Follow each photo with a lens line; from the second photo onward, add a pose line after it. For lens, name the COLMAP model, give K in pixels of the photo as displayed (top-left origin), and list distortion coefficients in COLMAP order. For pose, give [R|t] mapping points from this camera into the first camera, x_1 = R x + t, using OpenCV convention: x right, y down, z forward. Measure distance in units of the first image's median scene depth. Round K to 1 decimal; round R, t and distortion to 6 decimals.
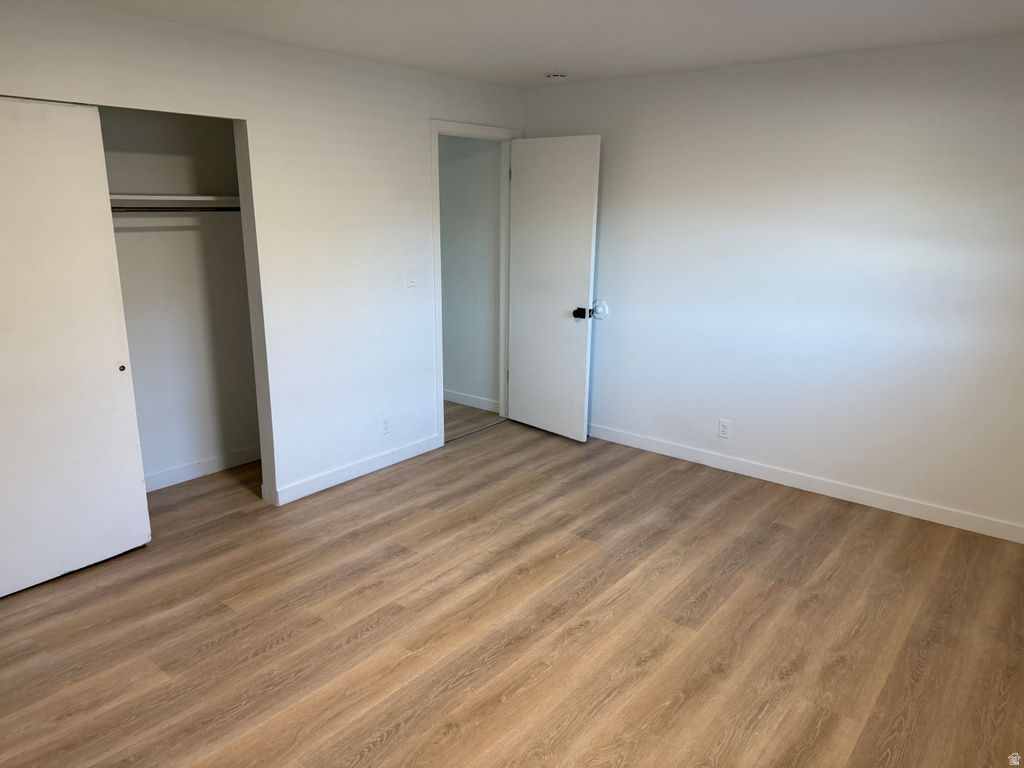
lens RADIAL K [[712.8, 0, 511.1], [0, 712.8, 384.0], [0, 0, 1]] dist [-0.004347, -0.008896]
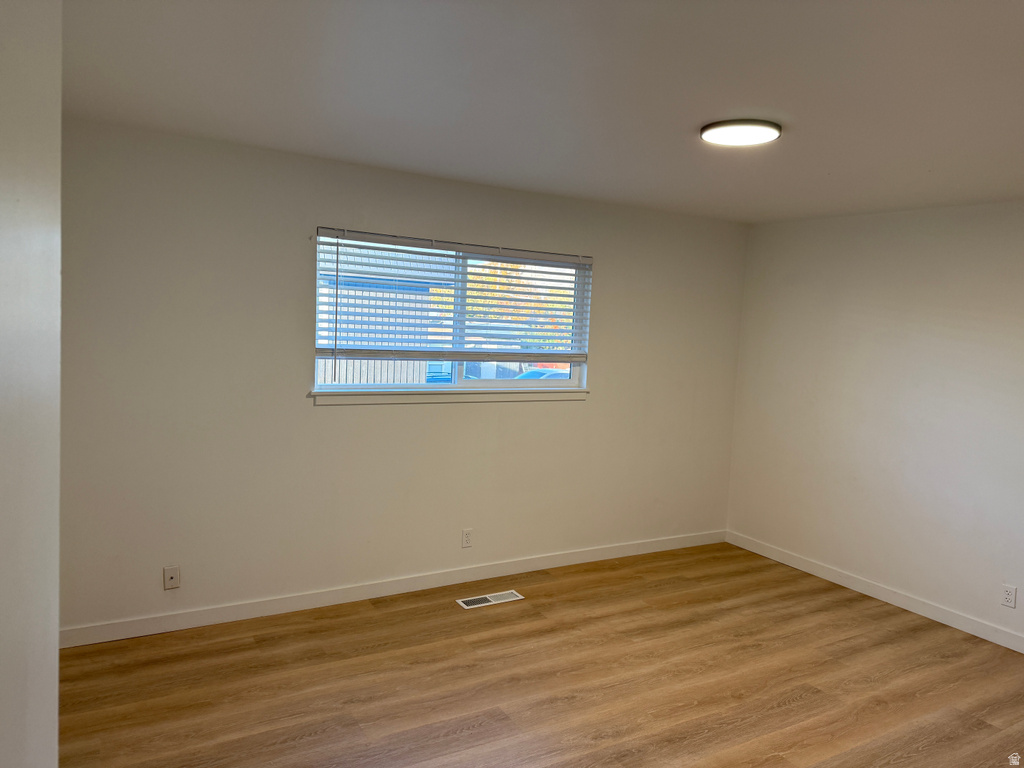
lens RADIAL K [[712.8, 0, 511.9], [0, 712.8, 385.0], [0, 0, 1]] dist [-0.004347, -0.008896]
pose [[-0.931483, -0.088616, 0.352827, -0.094290], [0.032645, 0.945602, 0.323684, -0.472858], [-0.362317, 0.313024, -0.877919, 1.875973]]
